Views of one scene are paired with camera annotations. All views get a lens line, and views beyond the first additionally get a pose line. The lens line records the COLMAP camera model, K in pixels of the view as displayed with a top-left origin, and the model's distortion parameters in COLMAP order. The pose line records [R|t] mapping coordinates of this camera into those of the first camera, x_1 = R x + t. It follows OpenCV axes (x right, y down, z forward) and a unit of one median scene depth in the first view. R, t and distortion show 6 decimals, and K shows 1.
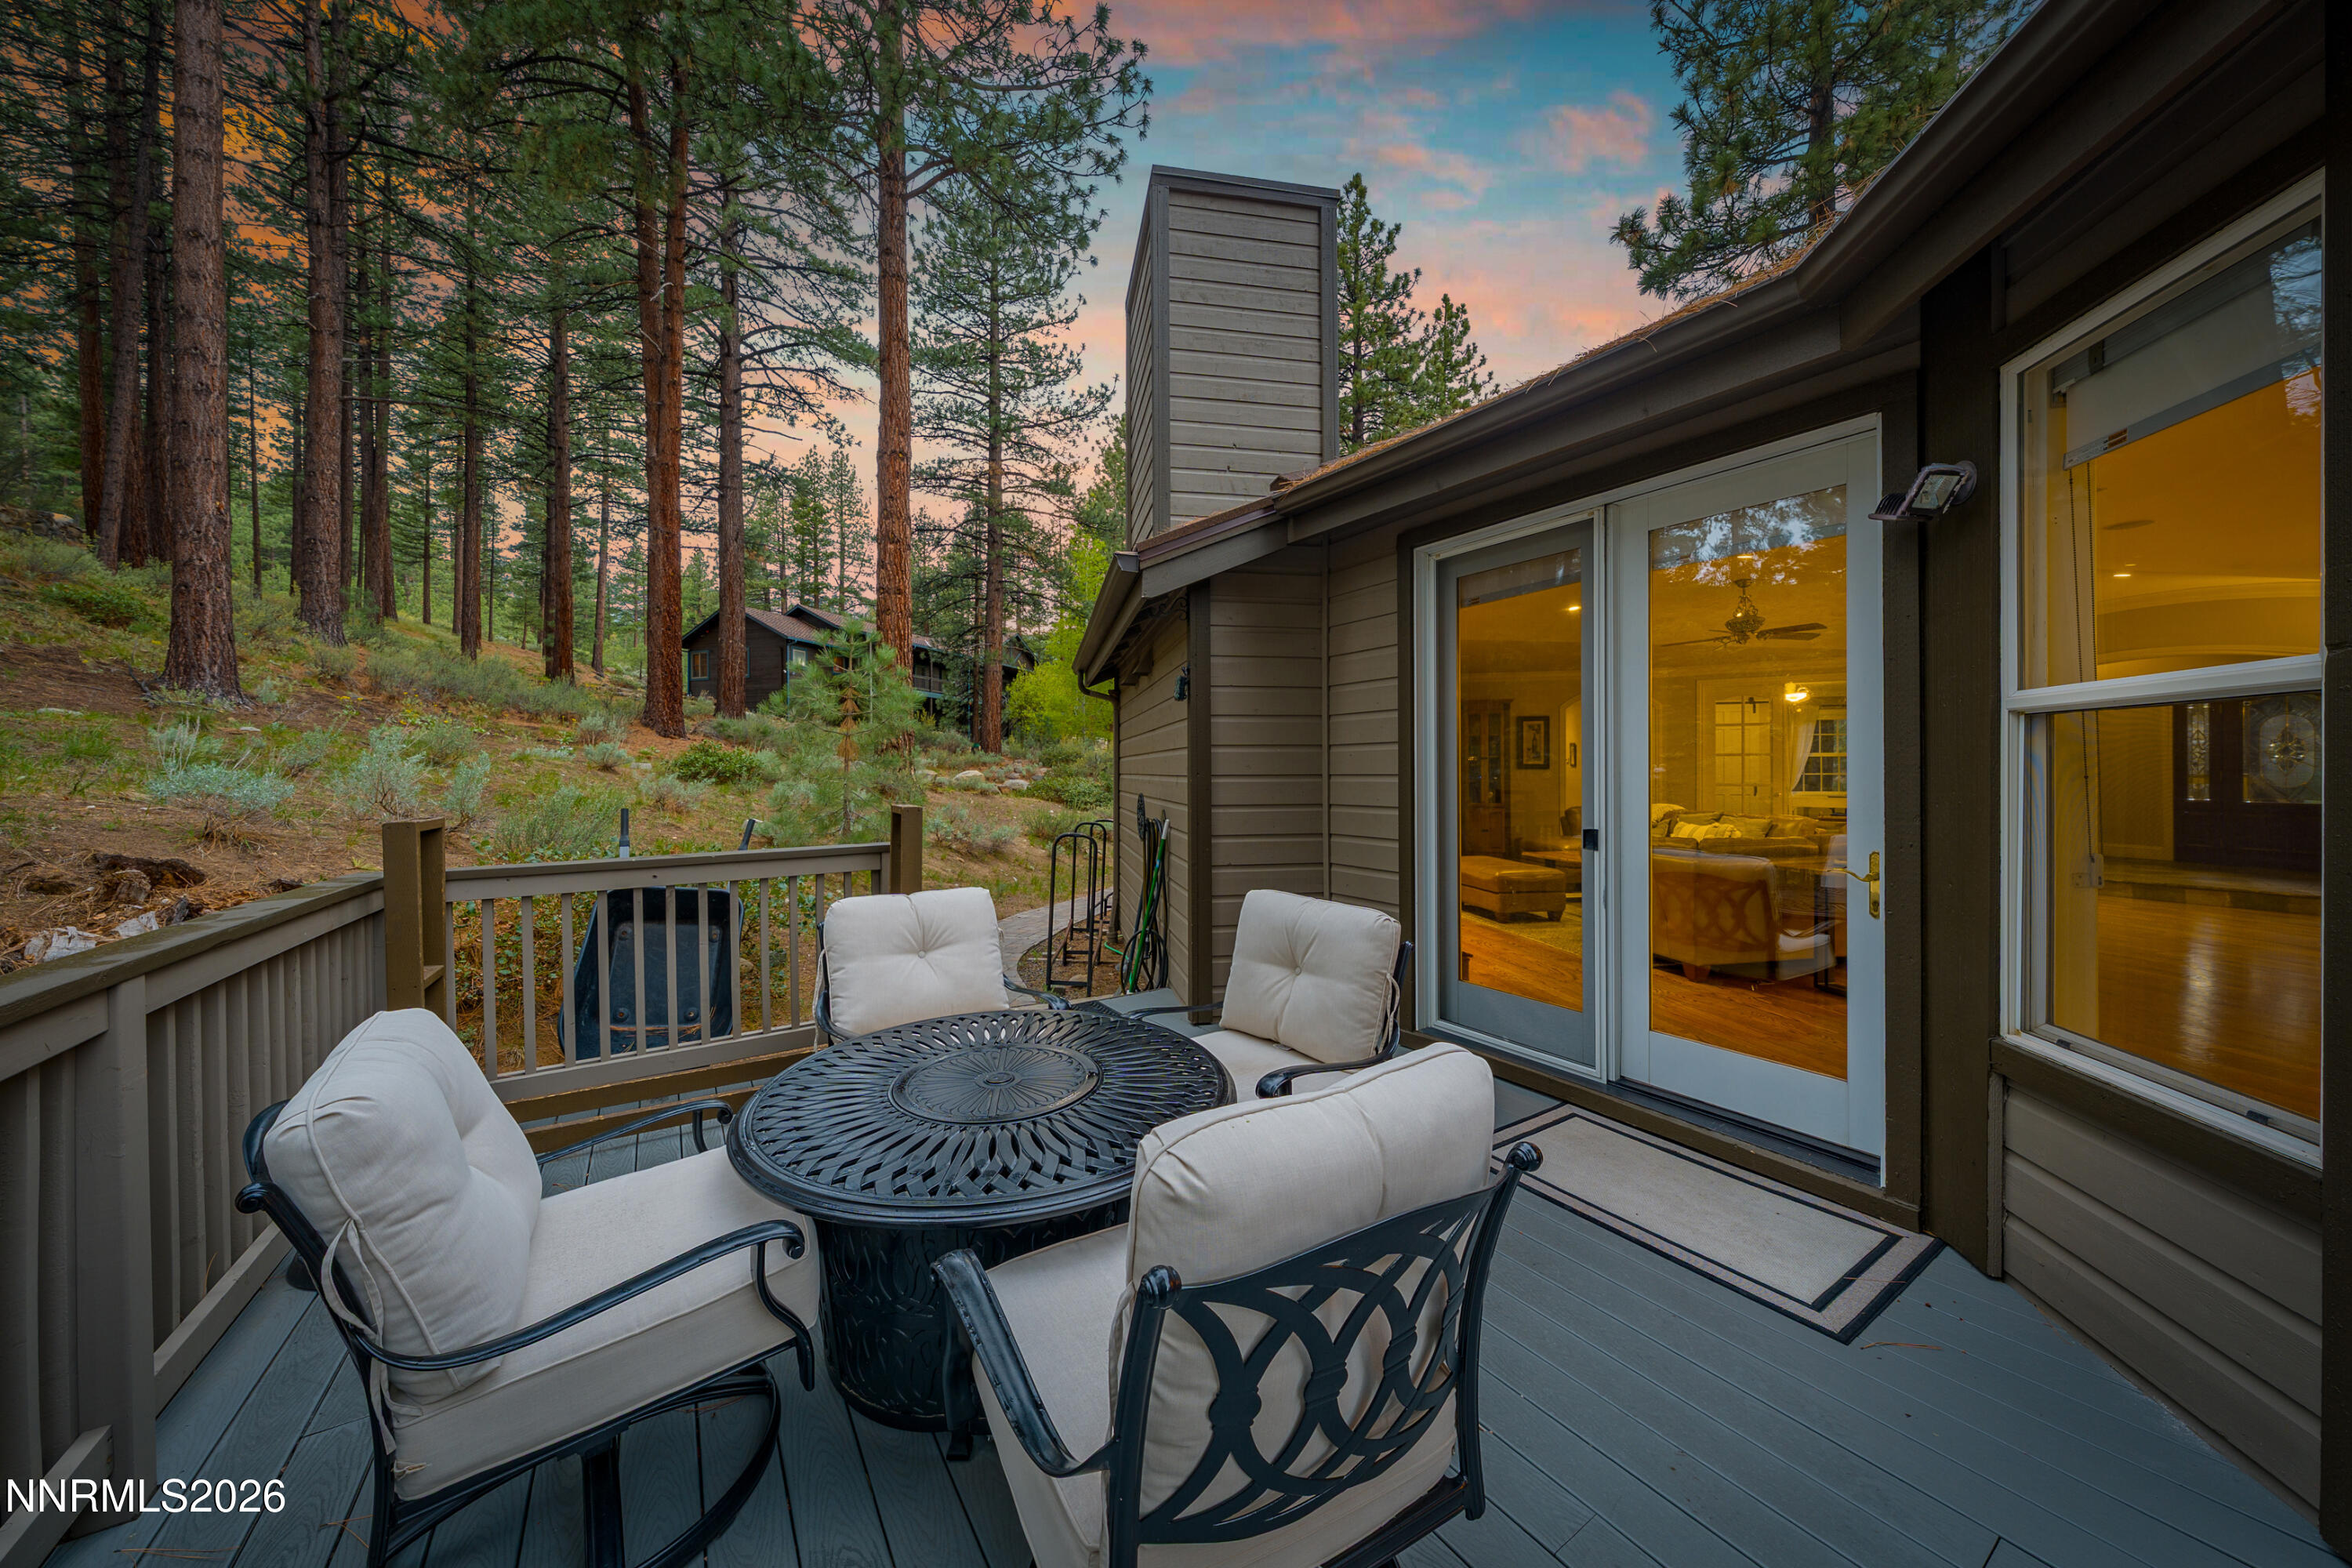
lens RADIAL K [[789.8, 0, 1180.2], [0, 789.8, 784.4], [0, 0, 1]] dist [-0.003866, 0.000769]
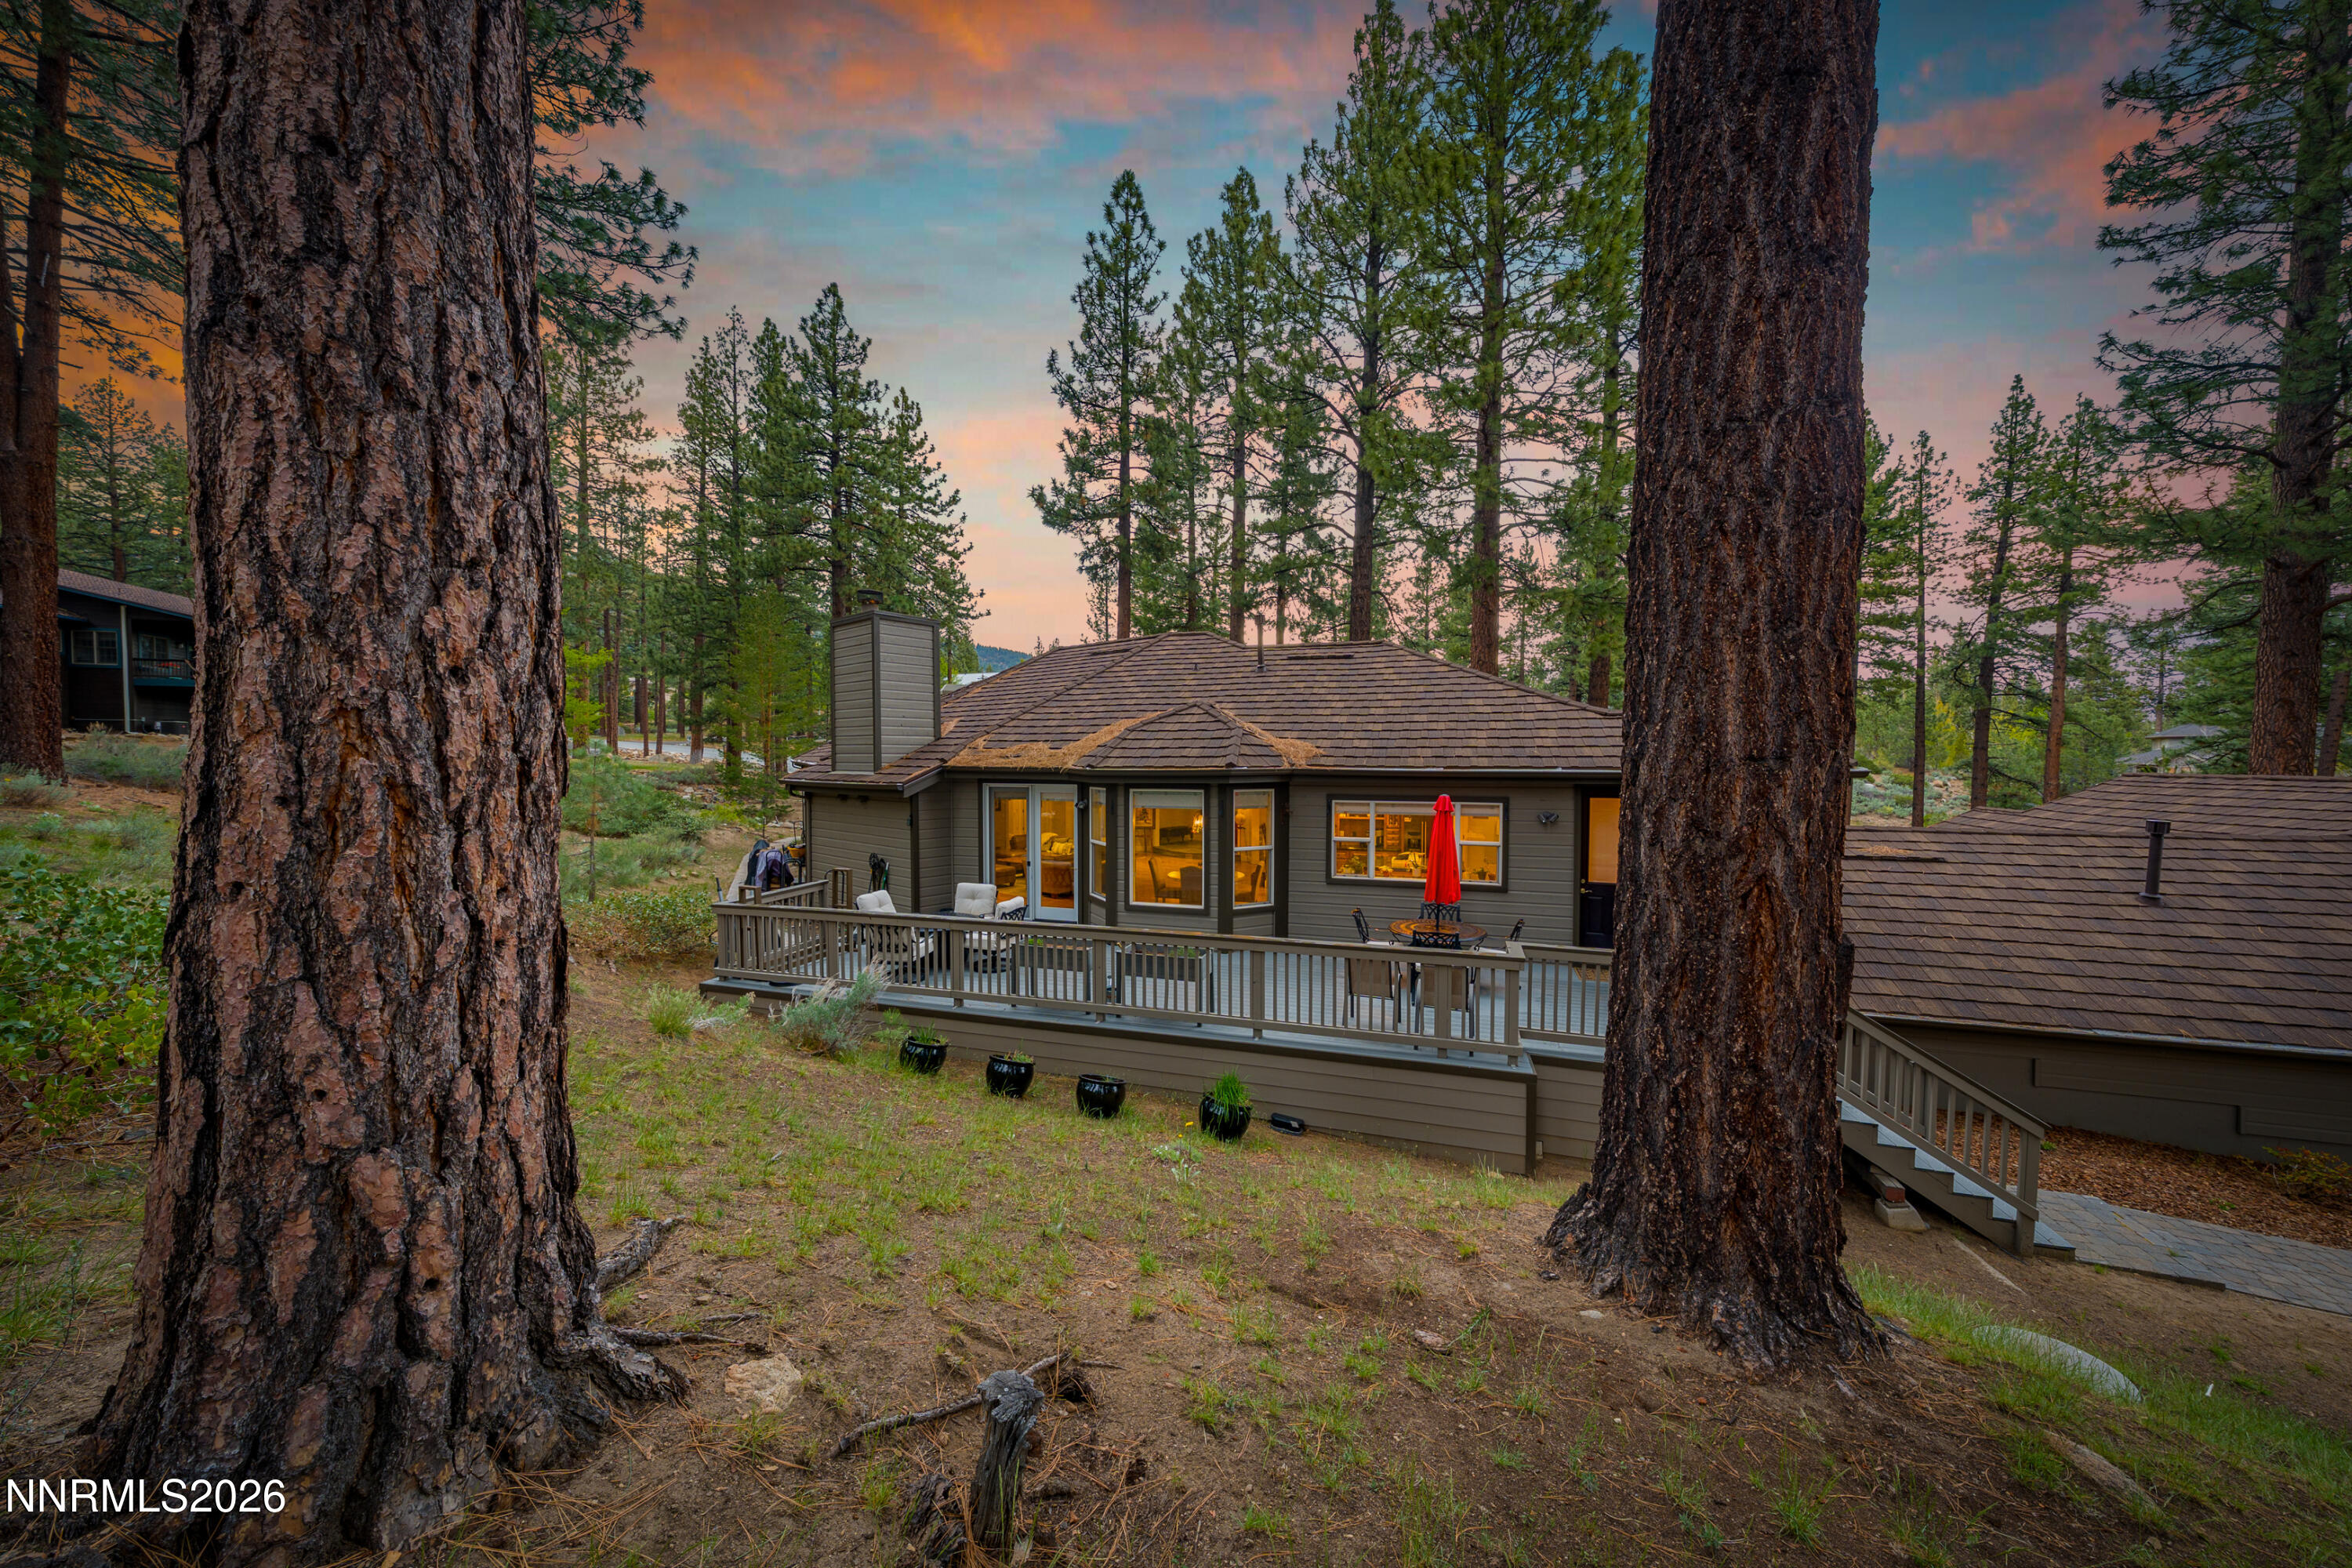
lens RADIAL K [[789.8, 0, 1180.6], [0, 789.8, 785.7], [0, 0, 1]] dist [-0.003866, 0.000769]
pose [[0.766578, -0.013053, 0.642019, -0.149955], [-0.001569, 0.999752, 0.022200, -0.042602], [-0.642149, -0.018026, 0.766368, -0.264359]]
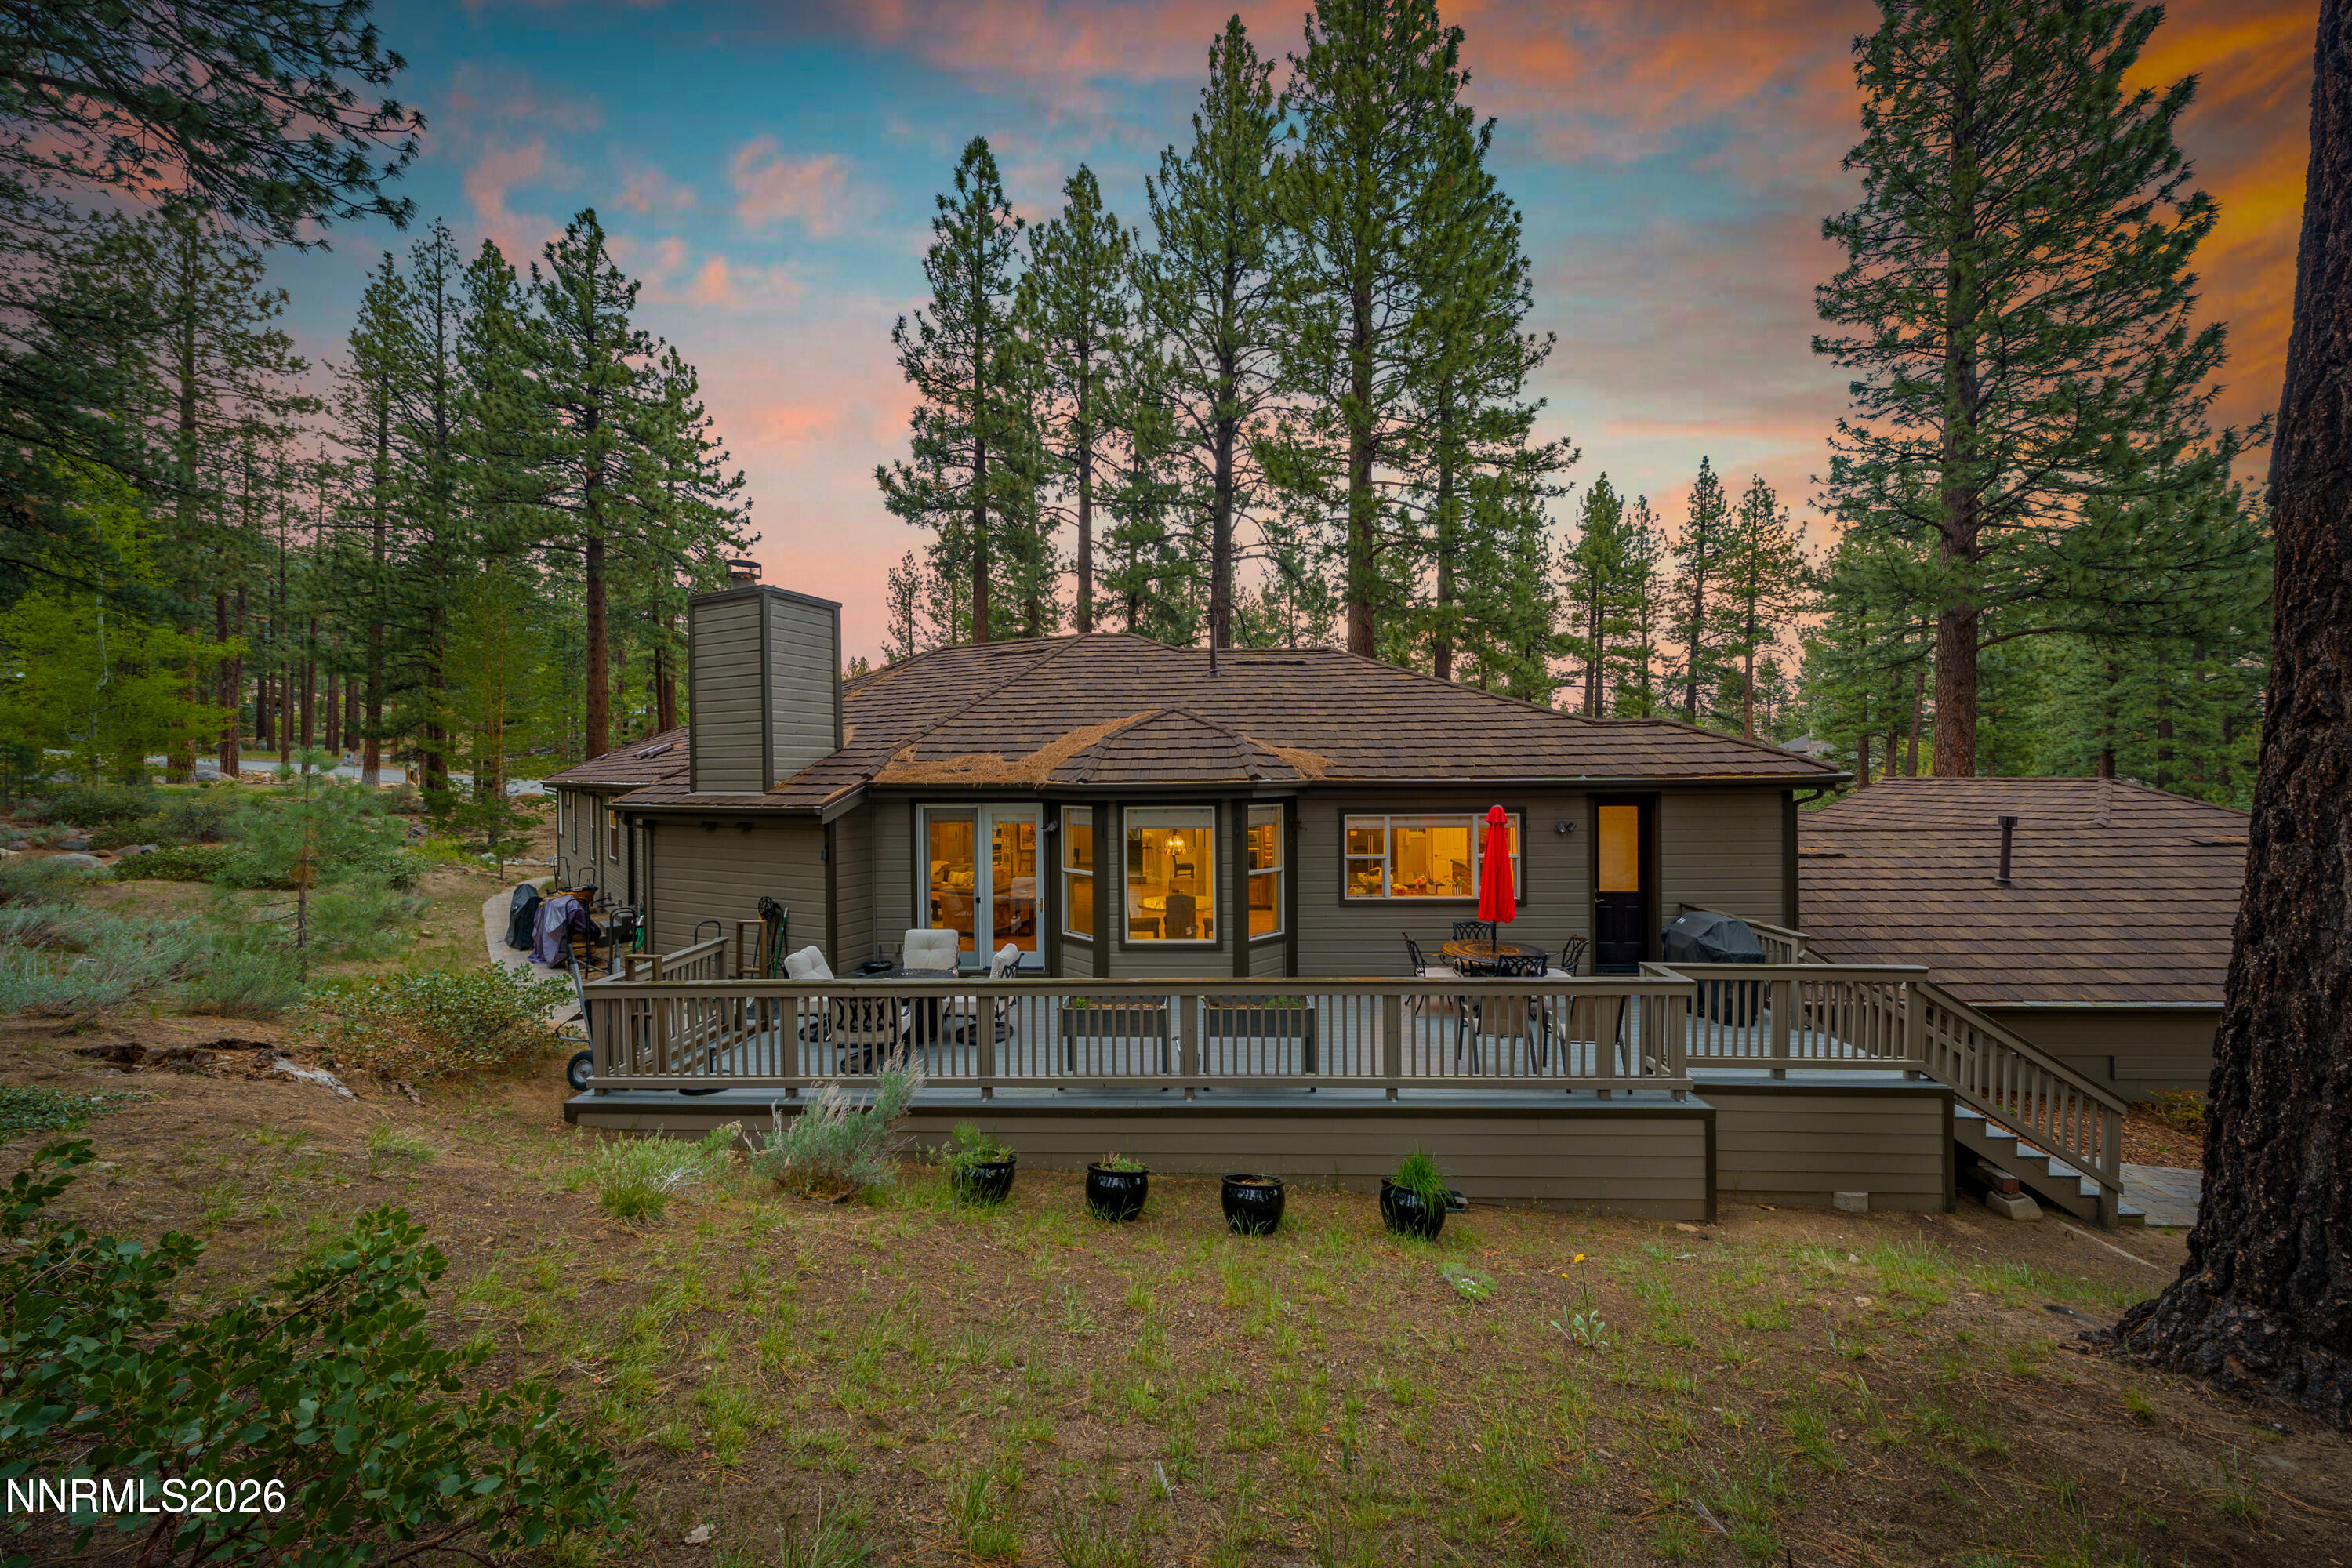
lens RADIAL K [[789.8, 0, 1175.1], [0, 789.8, 783.7], [0, 0, 1]] dist [-0.003866, 0.000769]
pose [[0.569594, -0.006064, 0.821904, -0.176506], [0.011718, 0.999931, -0.000744, -0.041603], [-0.821843, 0.010055, 0.569626, -0.163101]]
